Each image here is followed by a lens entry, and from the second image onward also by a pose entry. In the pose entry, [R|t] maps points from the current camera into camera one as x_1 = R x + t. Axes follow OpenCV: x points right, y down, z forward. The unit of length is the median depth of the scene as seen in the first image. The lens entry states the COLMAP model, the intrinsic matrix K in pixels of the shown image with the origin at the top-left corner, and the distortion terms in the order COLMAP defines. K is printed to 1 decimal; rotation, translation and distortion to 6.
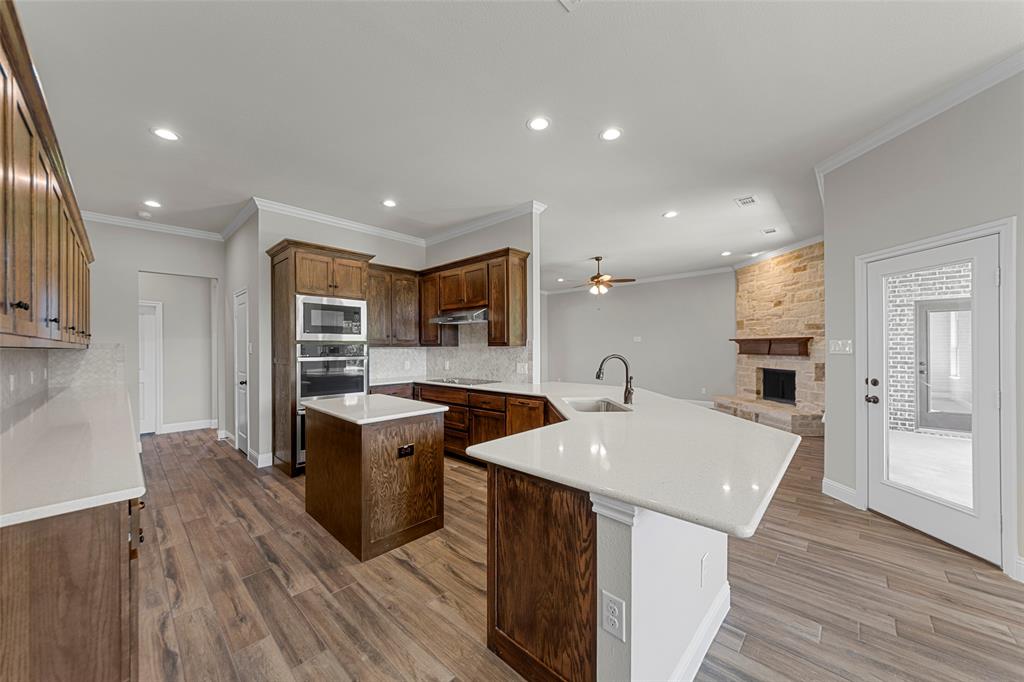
lens RADIAL K [[365.7, 0, 511.4], [0, 365.7, 348.4], [0, 0, 1]] dist [-0.006268, 0.002694]
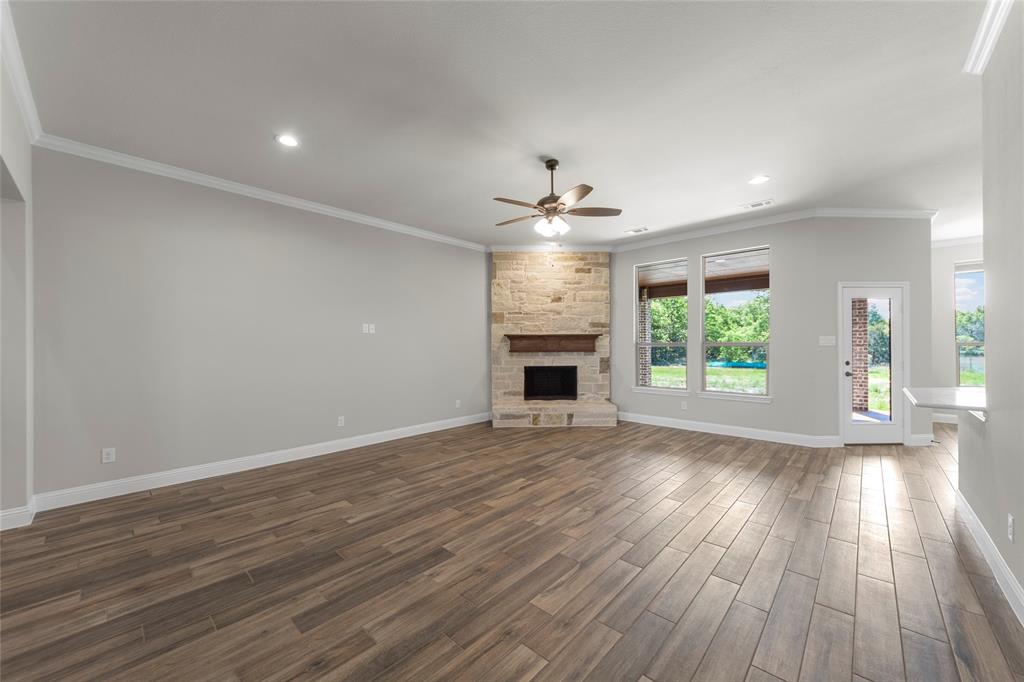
lens RADIAL K [[383.1, 0, 514.3], [0, 383.1, 345.2], [0, 0, 1]] dist [0.005454, -0.000335]
pose [[-0.010225, 0.004525, 0.999937, -0.345002], [0.008638, 0.999953, -0.004437, 0.004948], [-0.999910, 0.008592, -0.010264, 1.272732]]
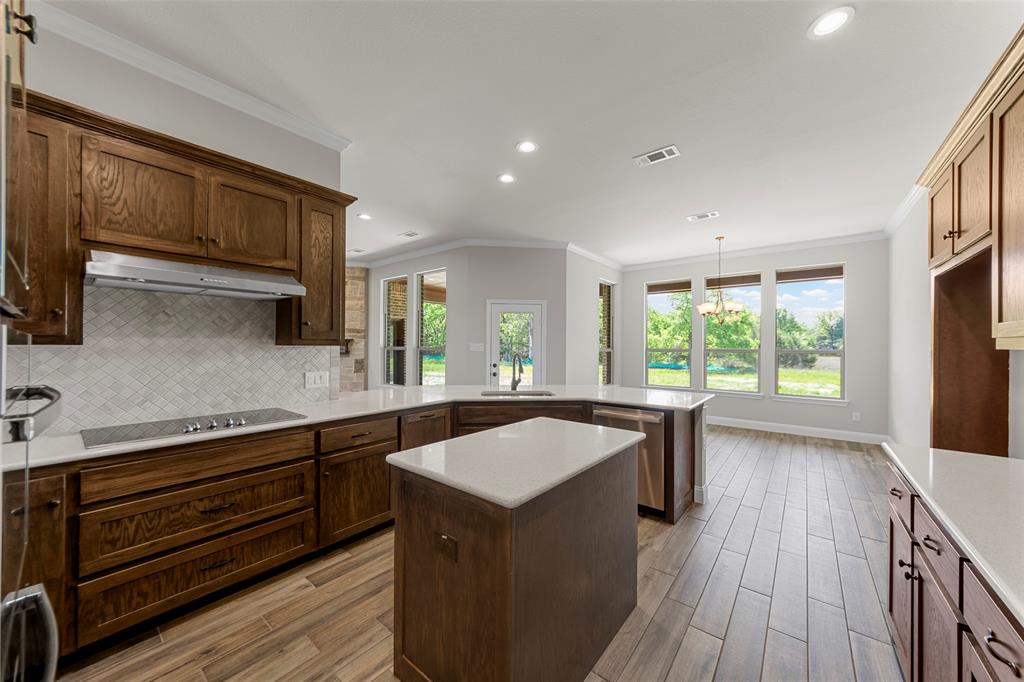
lens RADIAL K [[365.7, 0, 512.6], [0, 365.7, 339.9], [0, 0, 1]] dist [-0.006268, 0.002694]
pose [[-0.077283, 0.019604, 0.996816, -0.497431], [-0.001441, 0.999803, -0.019774, -0.003110], [-0.997008, -0.002965, -0.077240, 0.542073]]
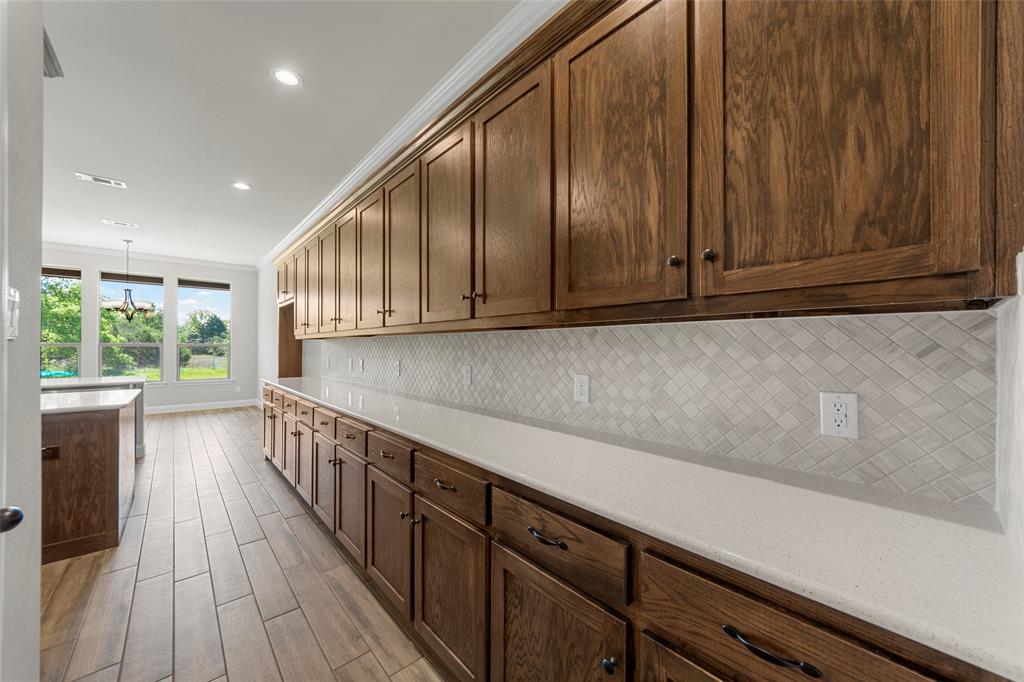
lens RADIAL K [[365.7, 0, 507.4], [0, 365.7, 345.7], [0, 0, 1]] dist [-0.006268, 0.002694]
pose [[-0.996791, 0.005783, 0.079842, -0.739358], [0.006195, 0.999969, 0.004917, 0.010596], [-0.079811, 0.005396, -0.996795, 0.864349]]
